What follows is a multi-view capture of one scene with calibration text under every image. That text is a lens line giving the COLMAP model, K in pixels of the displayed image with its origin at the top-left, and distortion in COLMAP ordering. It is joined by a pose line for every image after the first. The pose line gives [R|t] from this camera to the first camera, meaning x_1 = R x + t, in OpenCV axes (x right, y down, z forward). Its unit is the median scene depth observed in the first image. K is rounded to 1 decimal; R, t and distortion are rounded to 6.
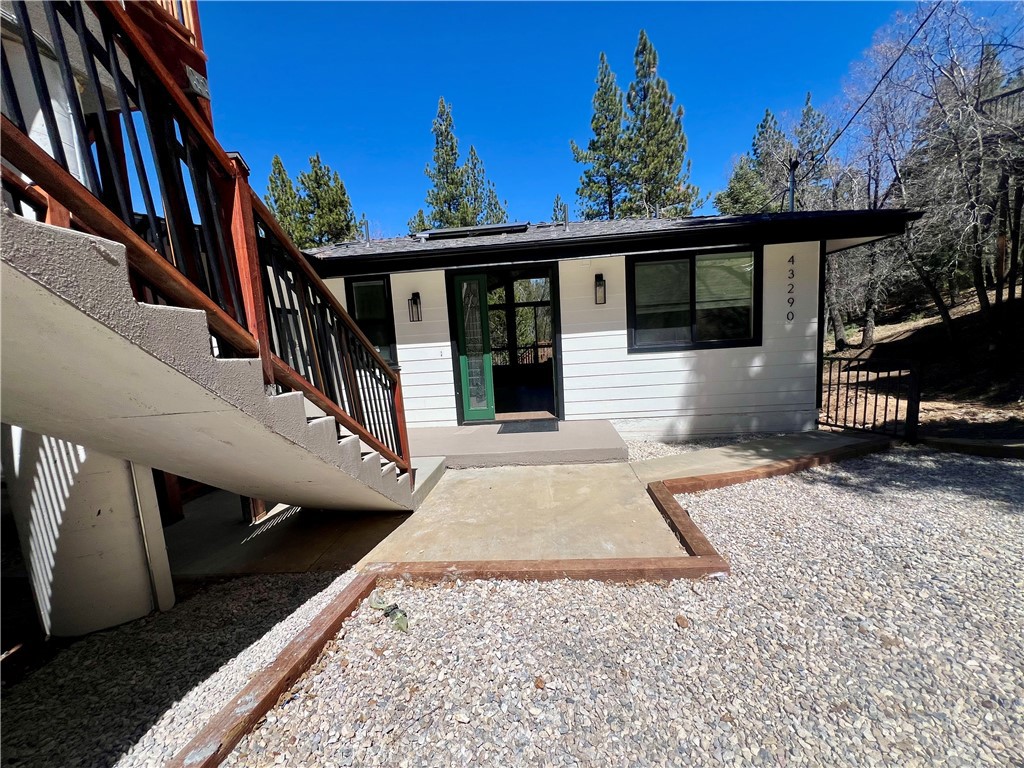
lens RADIAL K [[406.7, 0, 520.5], [0, 406.7, 391.8], [0, 0, 1]] dist [-0.006319, 0.000374]
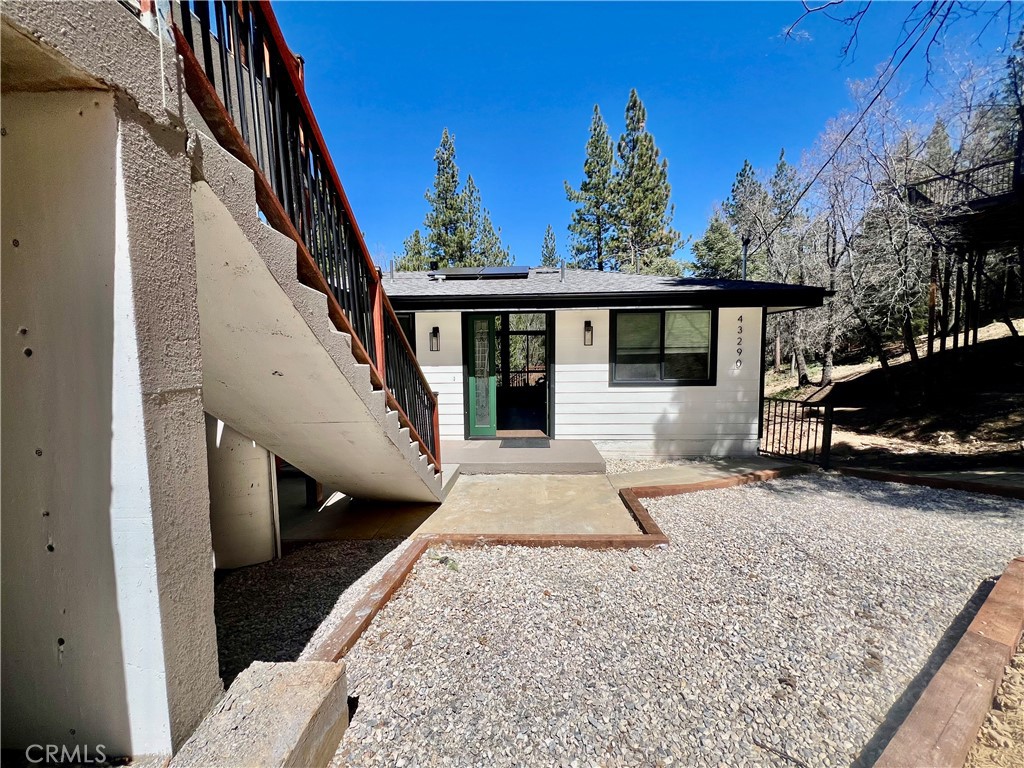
lens RADIAL K [[406.7, 0, 517.7], [0, 406.7, 386.0], [0, 0, 1]] dist [-0.006319, 0.000374]
pose [[0.998326, 0.048144, 0.032060, -0.049686], [-0.046130, 0.997081, -0.060836, -0.008621], [-0.034896, 0.059255, 0.997633, -0.213203]]
